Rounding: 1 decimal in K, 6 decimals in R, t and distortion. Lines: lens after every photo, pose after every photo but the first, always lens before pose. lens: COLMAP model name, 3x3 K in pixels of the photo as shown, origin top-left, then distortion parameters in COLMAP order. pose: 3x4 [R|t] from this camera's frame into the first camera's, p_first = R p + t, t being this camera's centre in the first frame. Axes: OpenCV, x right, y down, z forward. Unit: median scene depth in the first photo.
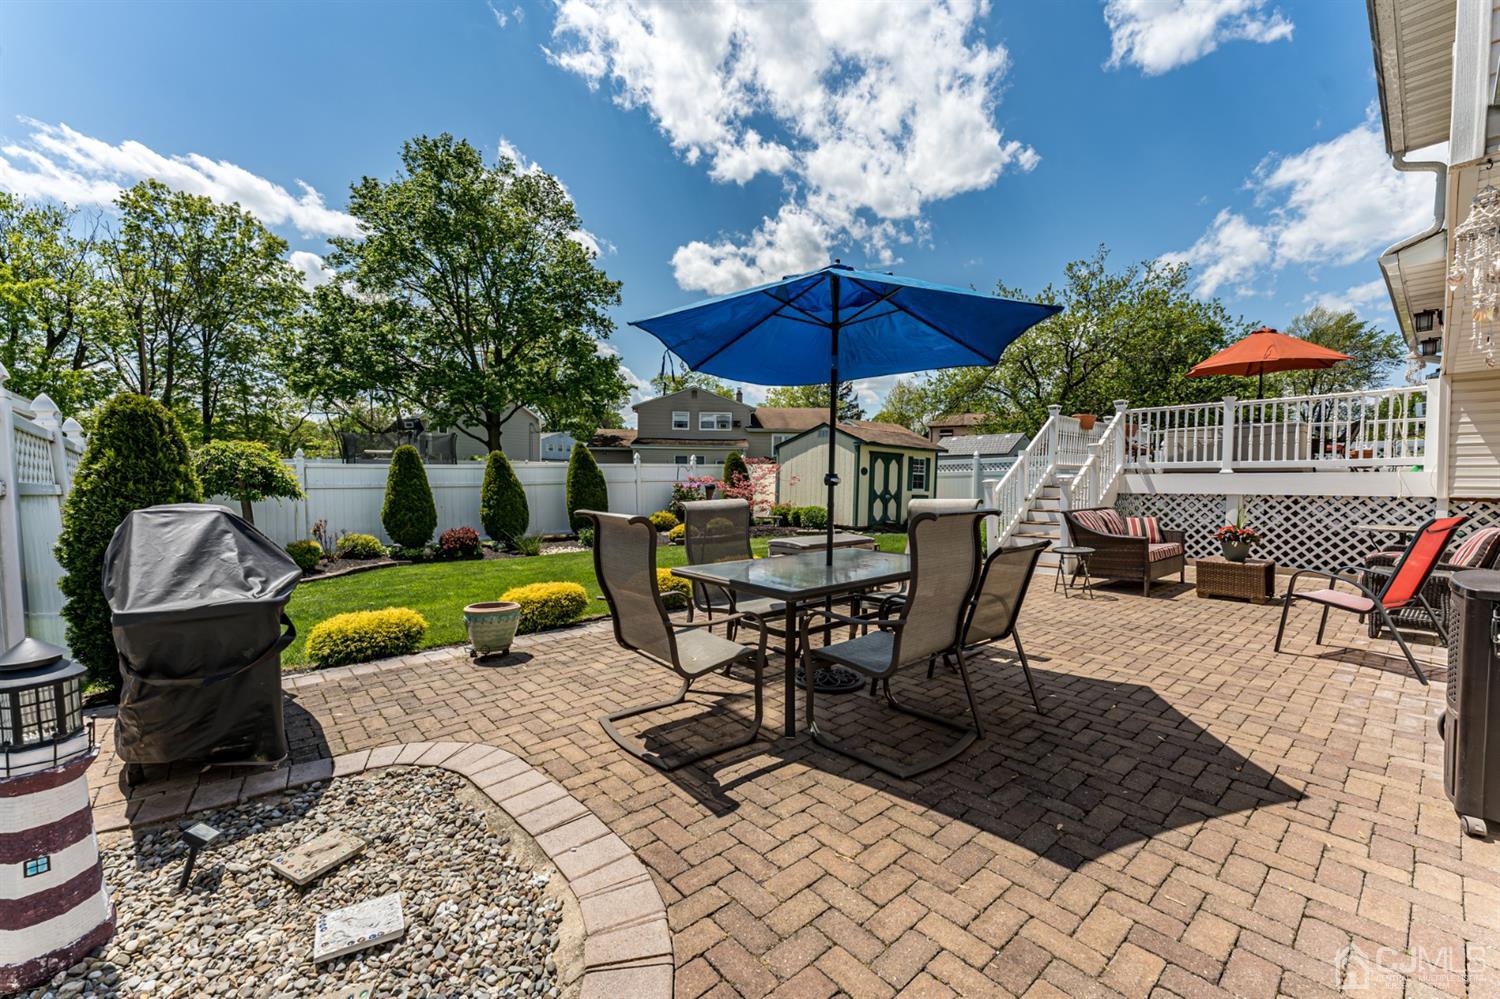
lens RADIAL K [[595.2, 0, 750.9], [0, 595.2, 503.0], [0, 0, 1]] dist [-0.000381, -0.000483]
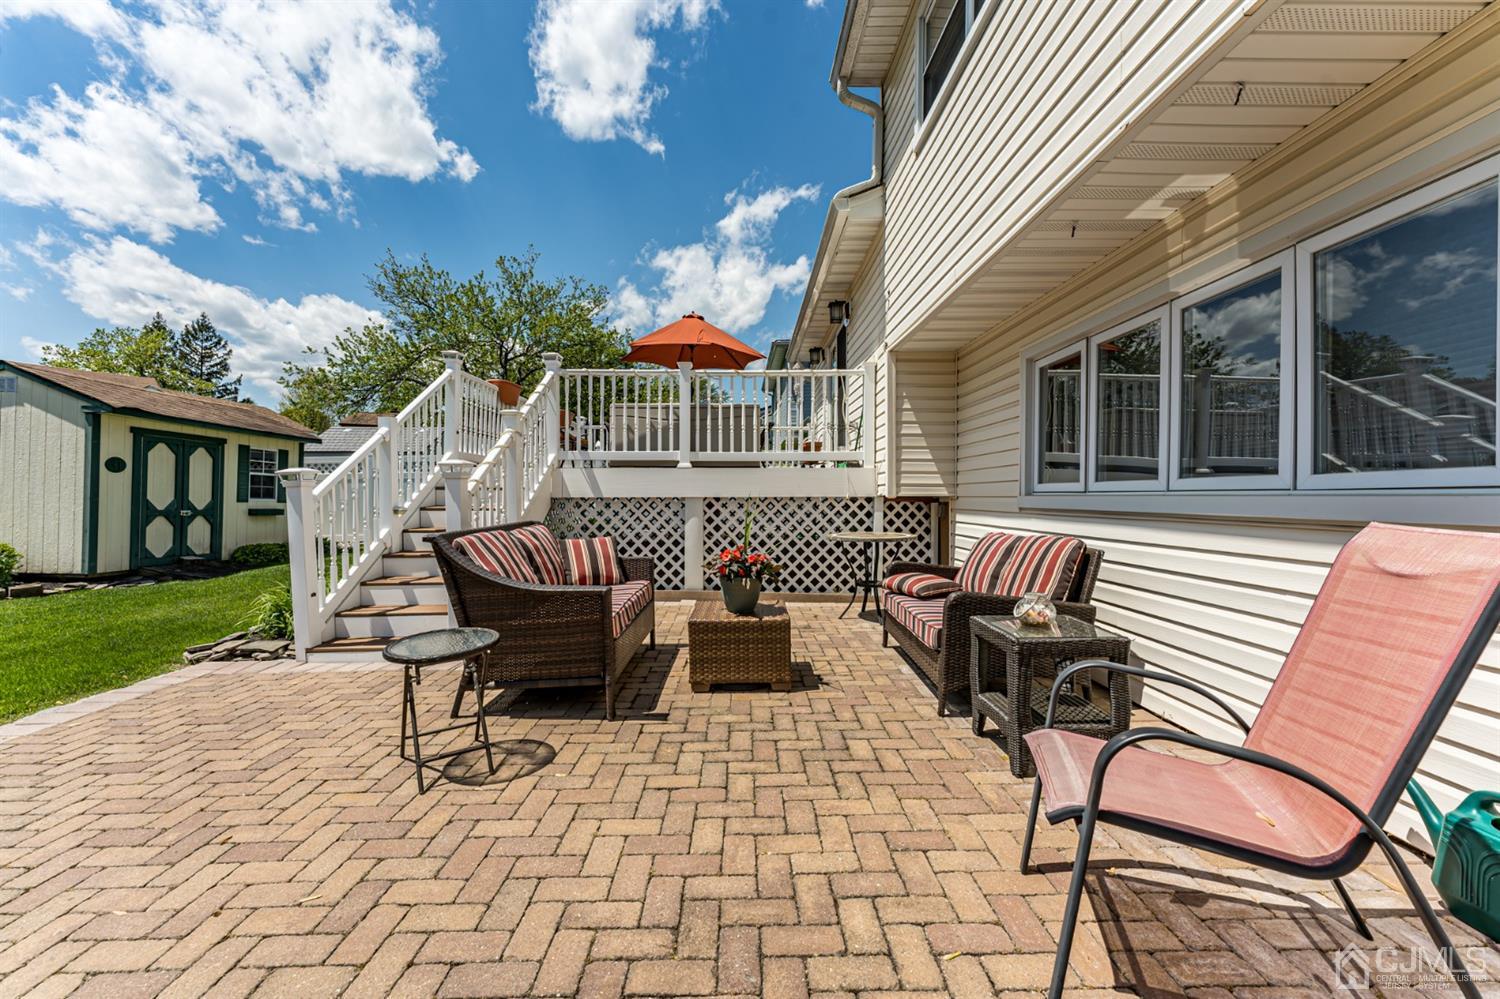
lens RADIAL K [[595.2, 0, 743.4], [0, 595.2, 498.2], [0, 0, 1]] dist [-0.000381, -0.000483]
pose [[0.652057, -0.009226, 0.758114, 0.149986], [0.030738, 0.999426, -0.014275, -0.000422], [-0.757547, 0.032611, 0.651966, 0.240479]]
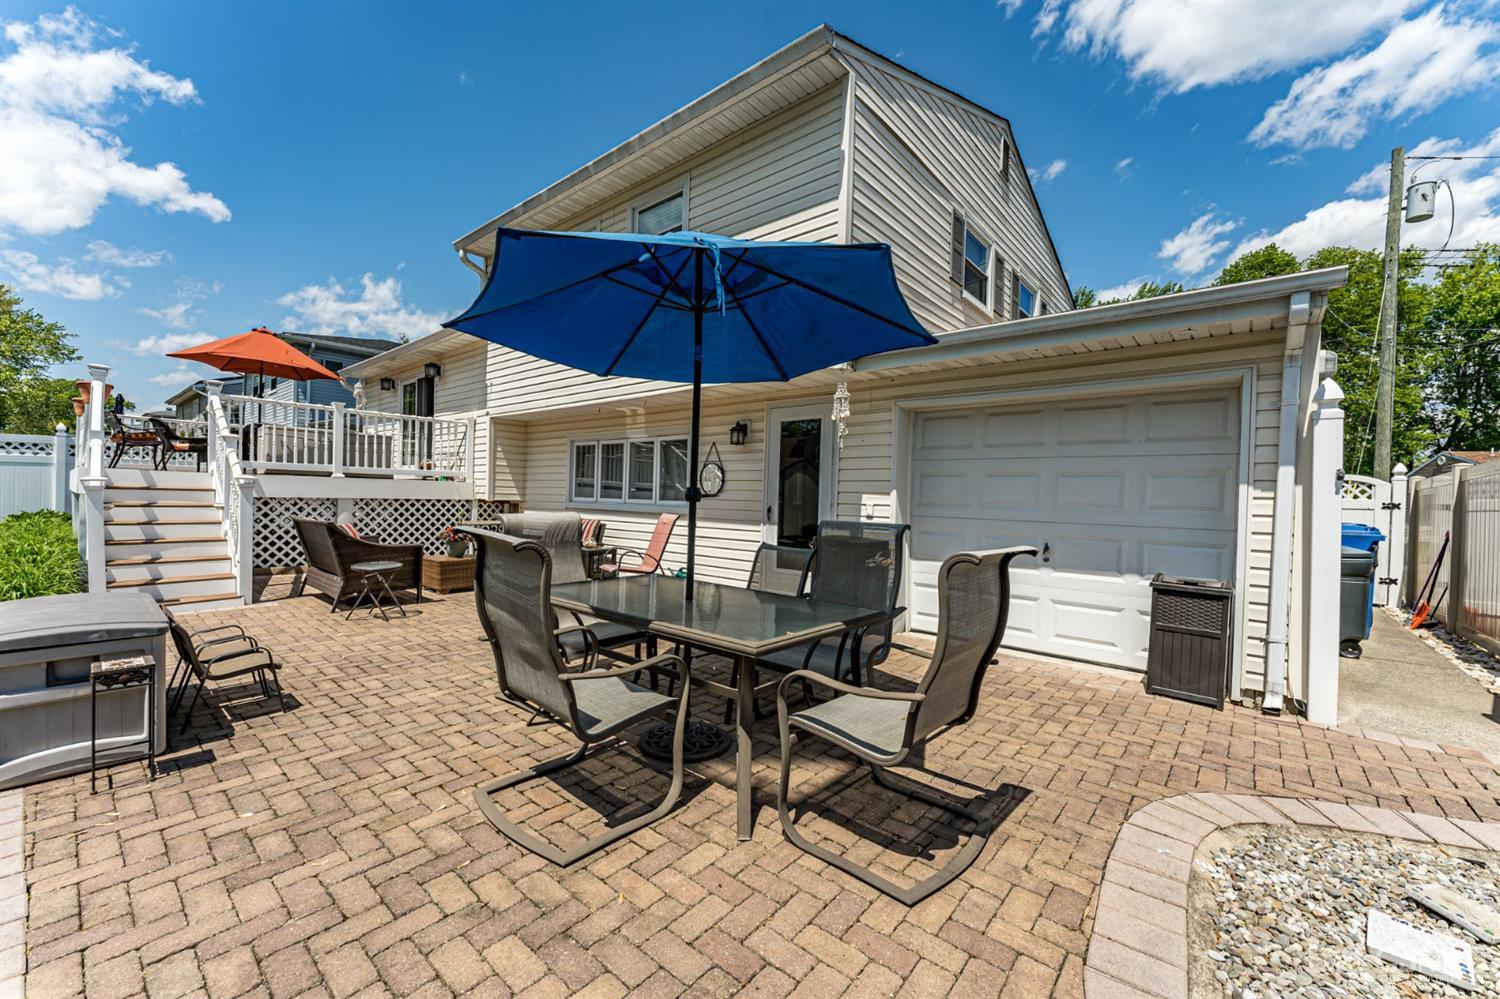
lens RADIAL K [[595.2, 0, 736.2], [0, 595.2, 498.3], [0, 0, 1]] dist [-0.000381, -0.000483]
pose [[-0.134237, -0.009672, 0.990902, -0.153568], [0.009587, 0.999893, 0.011058, -0.009653], [-0.990903, 0.010984, -0.134130, 0.233791]]
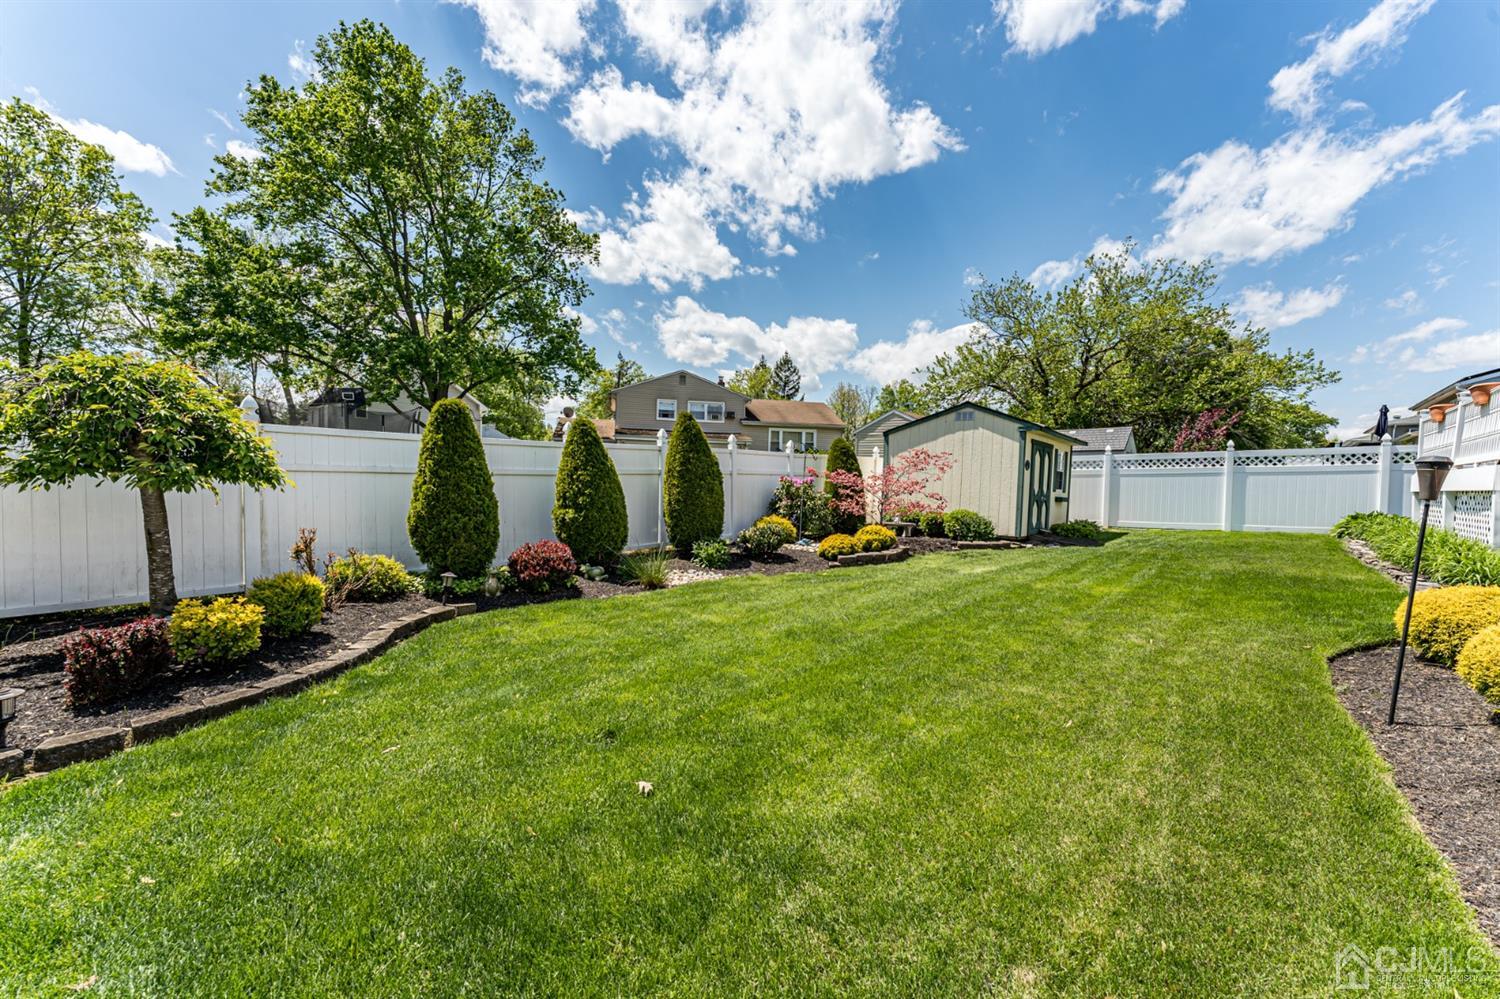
lens RADIAL K [[595.2, 0, 745.0], [0, 595.2, 509.8], [0, 0, 1]] dist [-0.000381, -0.000483]
pose [[0.989615, 0.008355, 0.143502, -0.273318], [-0.009179, 0.999945, 0.005083, 0.003041], [-0.143452, -0.006347, 0.989637, 0.282080]]
